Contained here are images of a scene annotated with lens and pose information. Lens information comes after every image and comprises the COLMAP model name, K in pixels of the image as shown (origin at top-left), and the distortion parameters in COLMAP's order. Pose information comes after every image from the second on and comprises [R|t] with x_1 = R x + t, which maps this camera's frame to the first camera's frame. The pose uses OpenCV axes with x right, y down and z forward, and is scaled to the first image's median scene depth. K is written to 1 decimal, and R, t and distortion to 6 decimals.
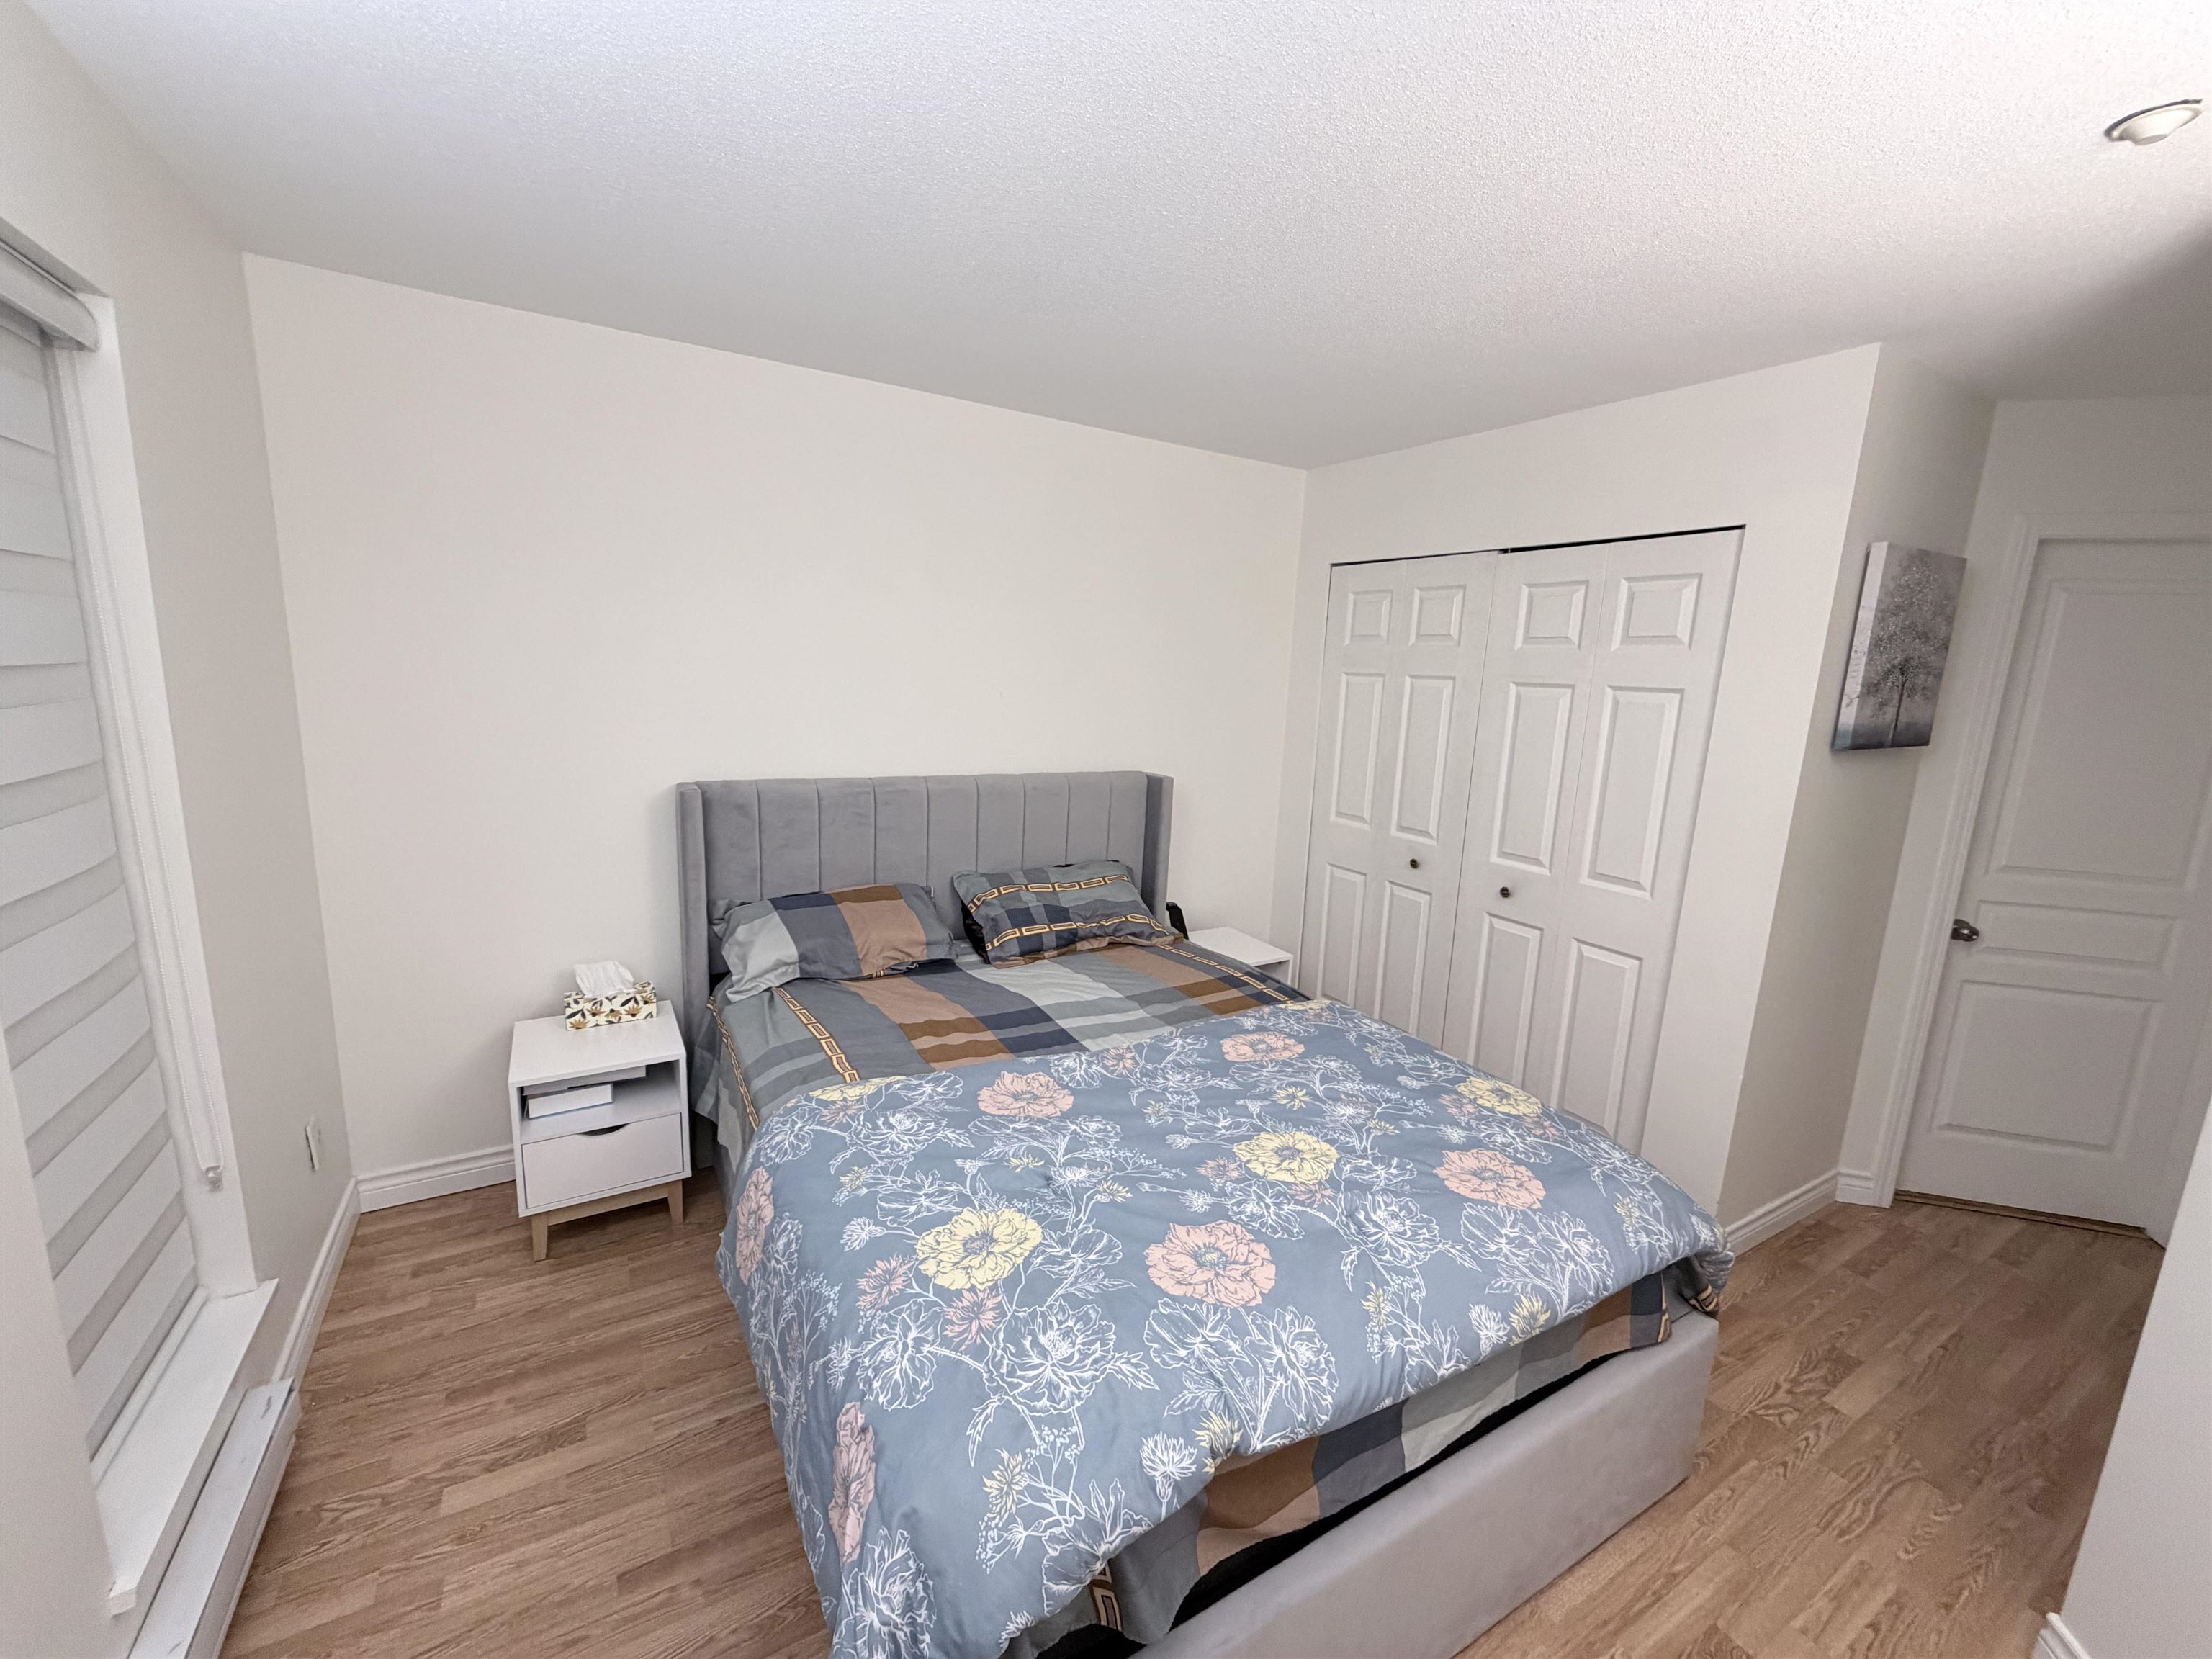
lens RADIAL K [[876.7, 0, 1091.5], [0, 876.7, 831.1], [0, 0, 1]] dist [-0.000430, 0.000234]
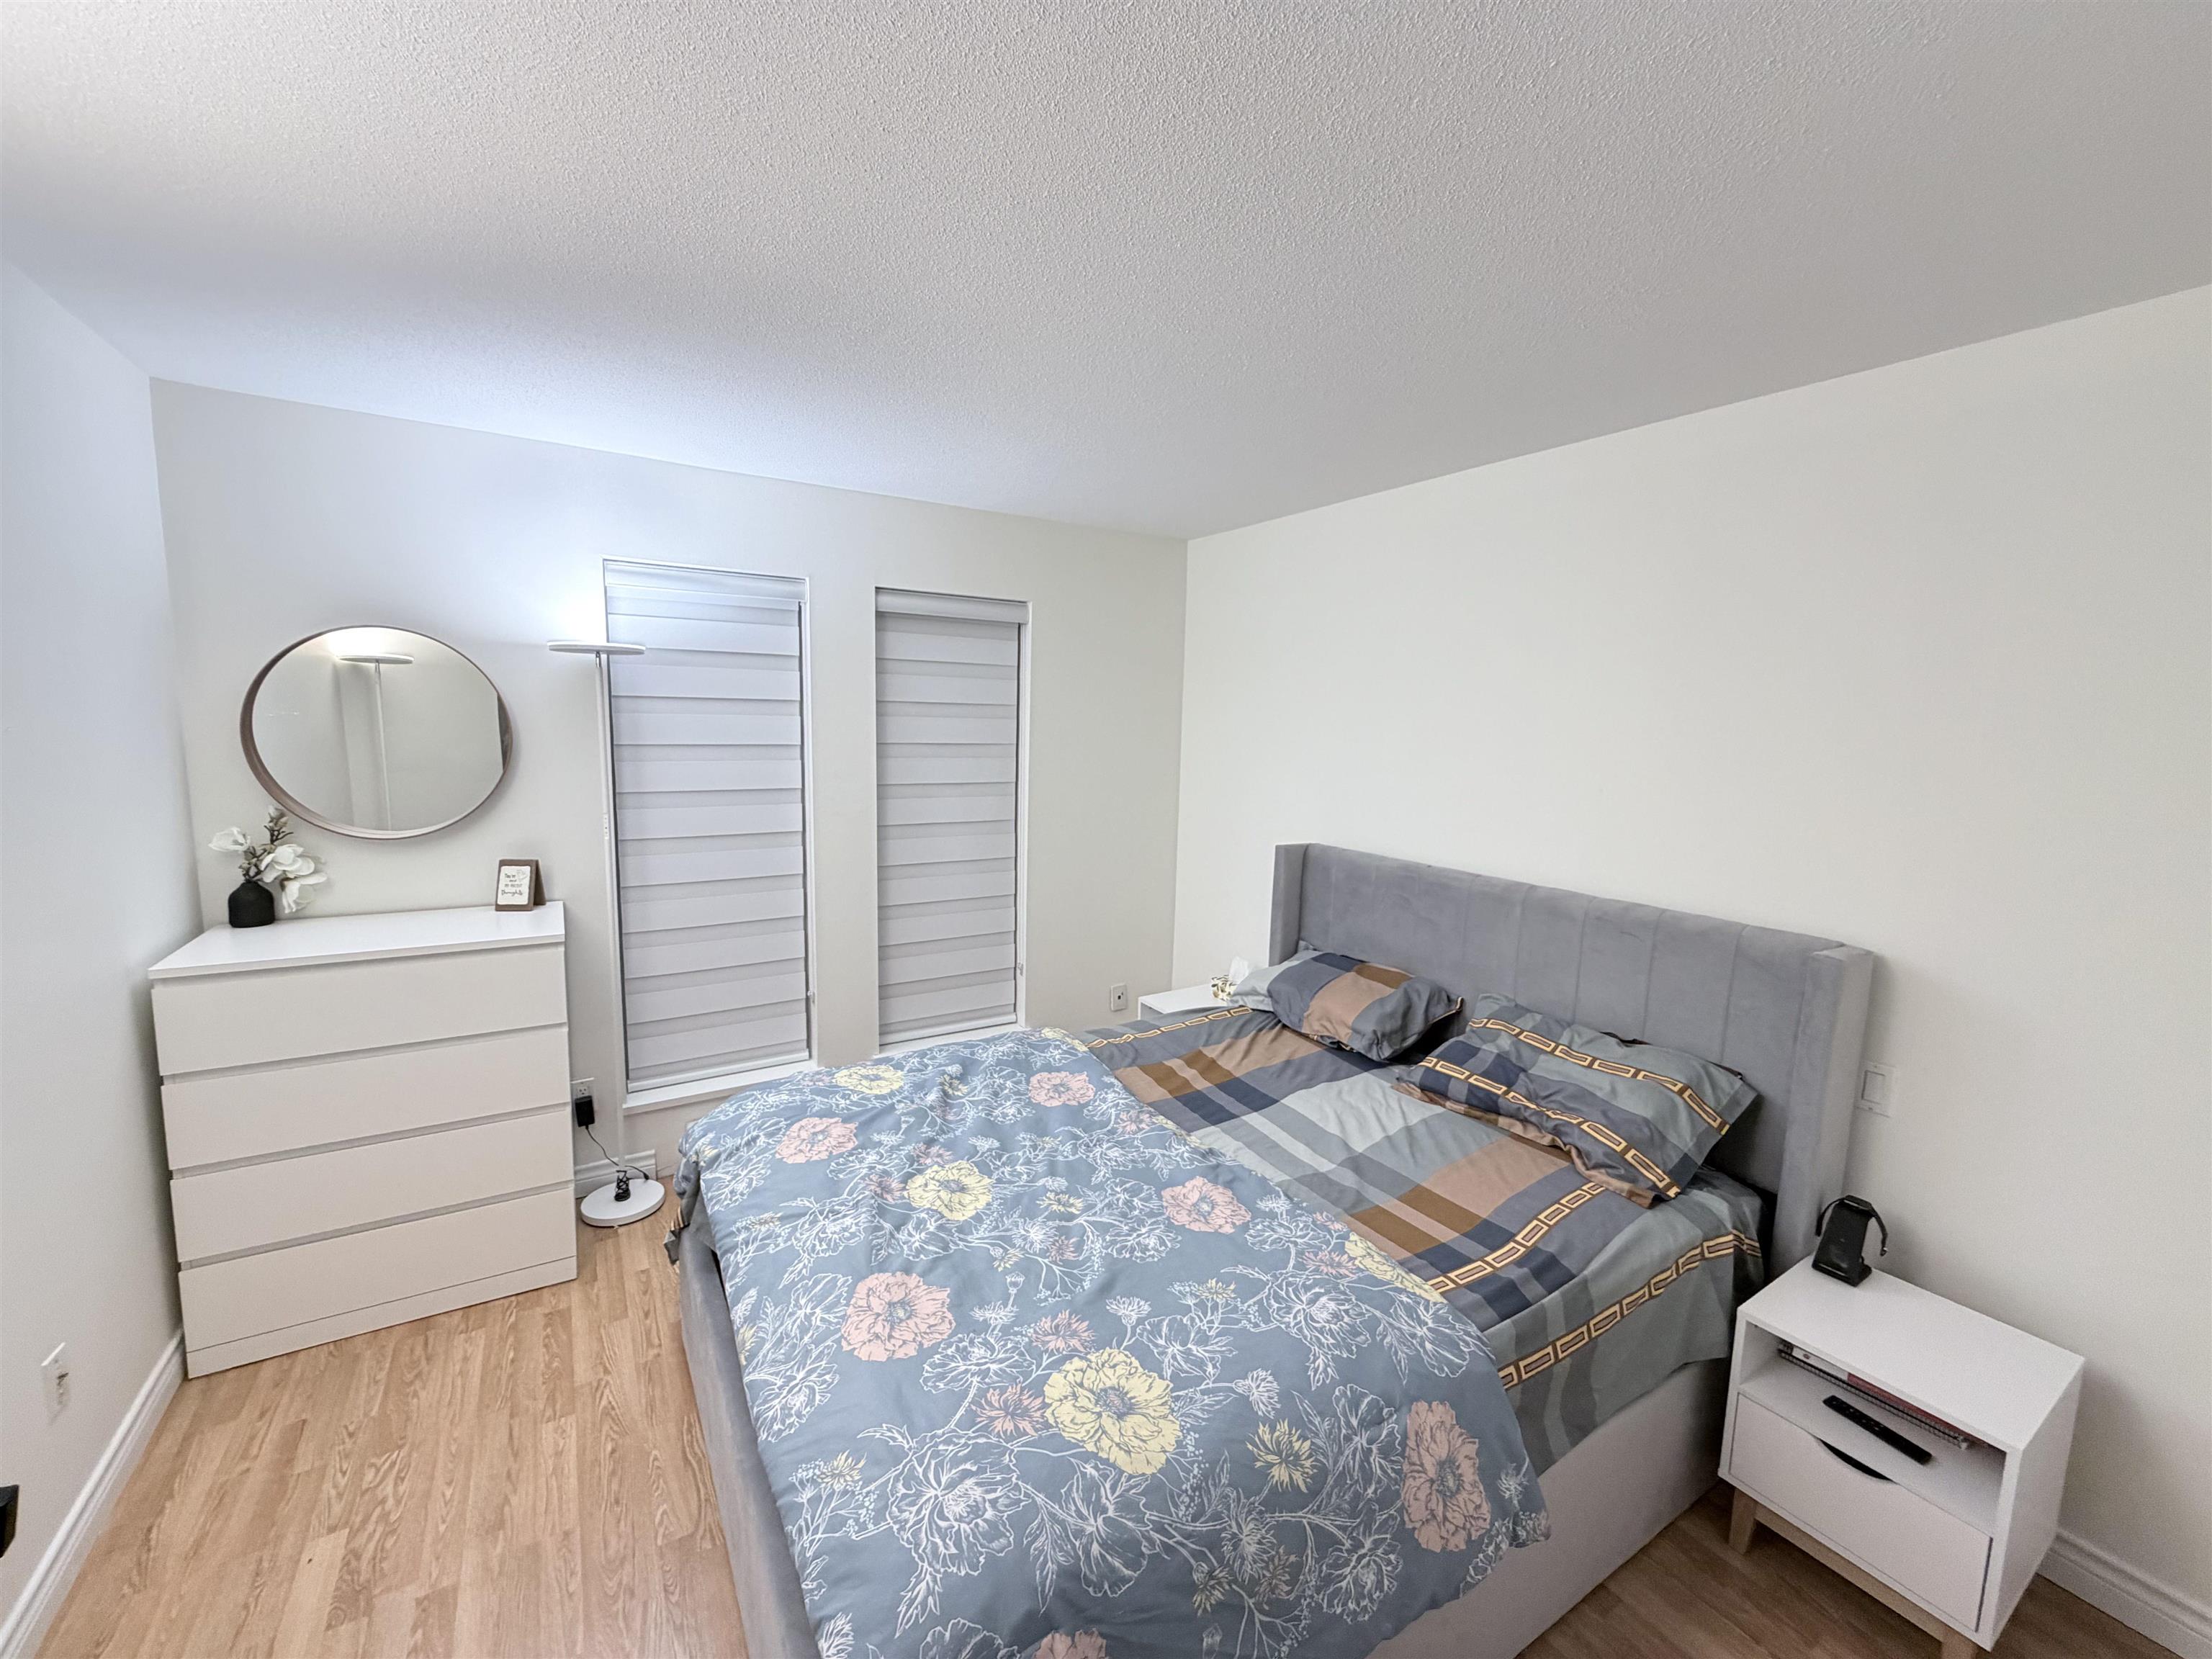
lens RADIAL K [[879.0, 0, 1094.2], [0, 879.0, 823.9], [0, 0, 1]] dist [0.001056, 0.000695]
pose [[0.028070, 0.078223, -0.996541, 0.927360], [-0.208693, 0.975423, 0.070687, -0.126460], [0.977578, 0.205987, 0.043705, 0.762735]]
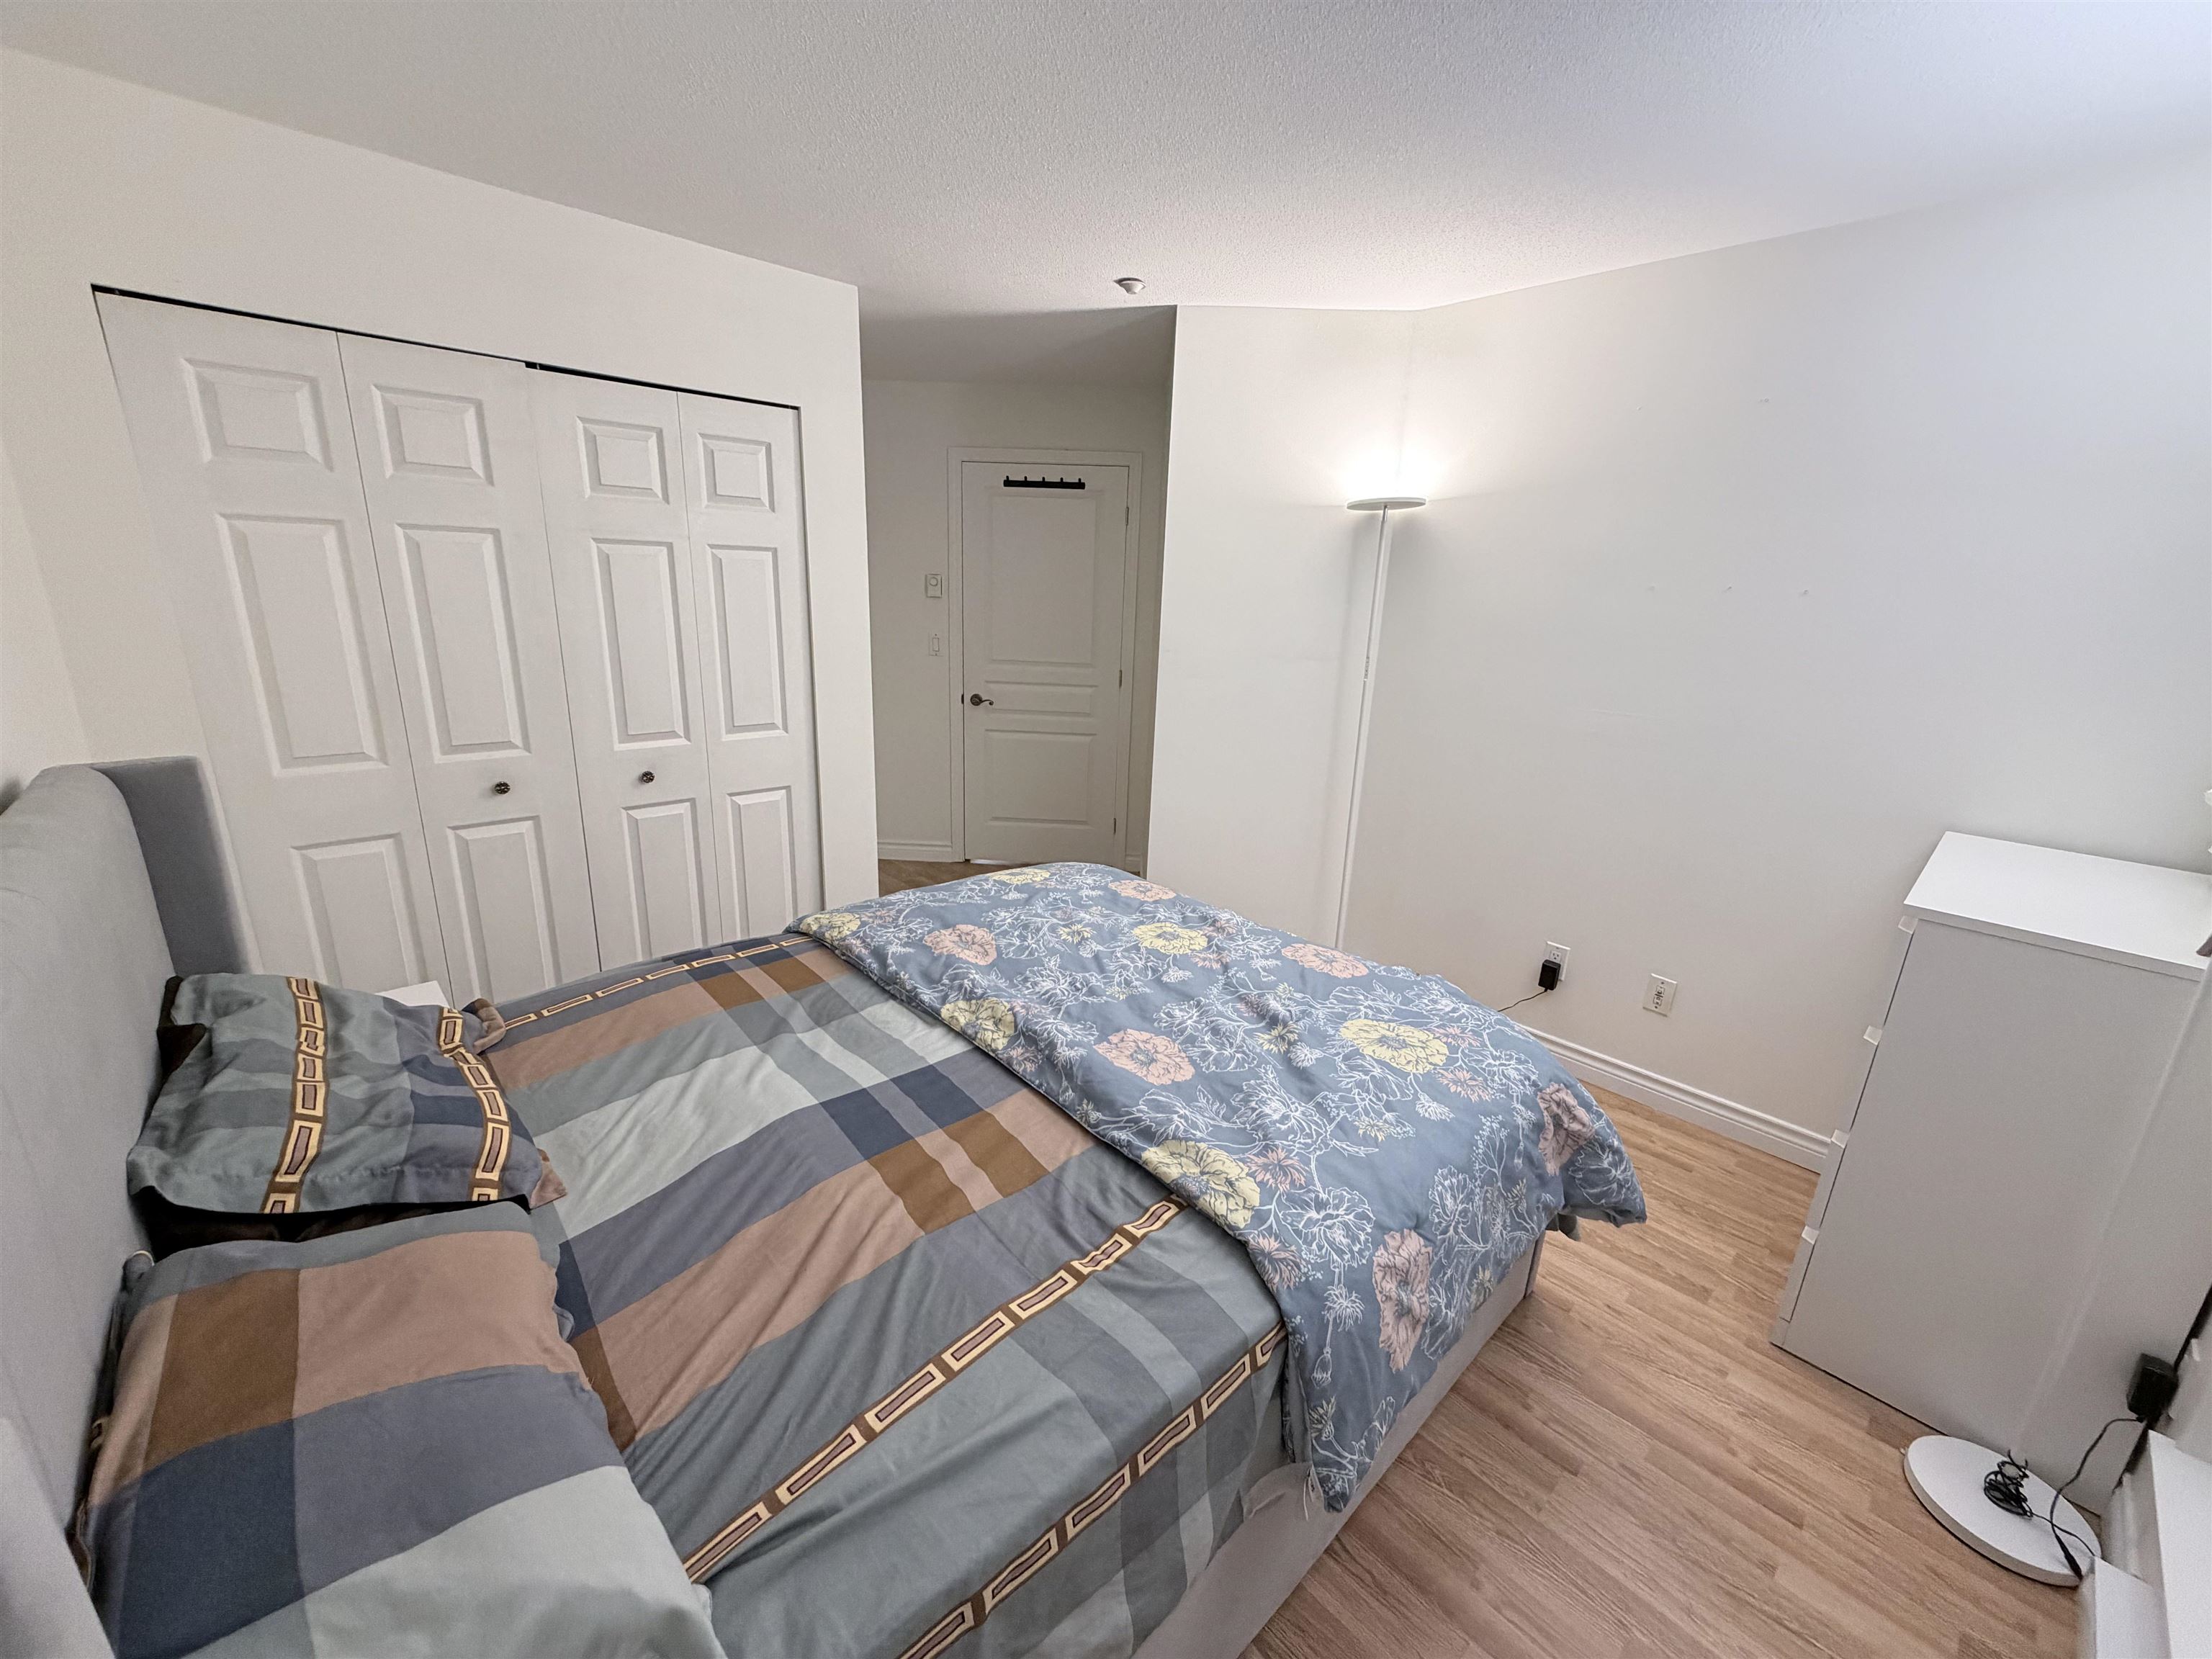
lens RADIAL K [[890.3, 0, 1100.0], [0, 890.3, 826.5], [0, 0, 1]] dist [0.000961, -0.000584]
pose [[-0.226180, -0.309538, 0.923596, -0.675993], [0.134960, 0.929064, 0.344421, -0.184182], [-0.964691, 0.202549, -0.168361, 0.951547]]
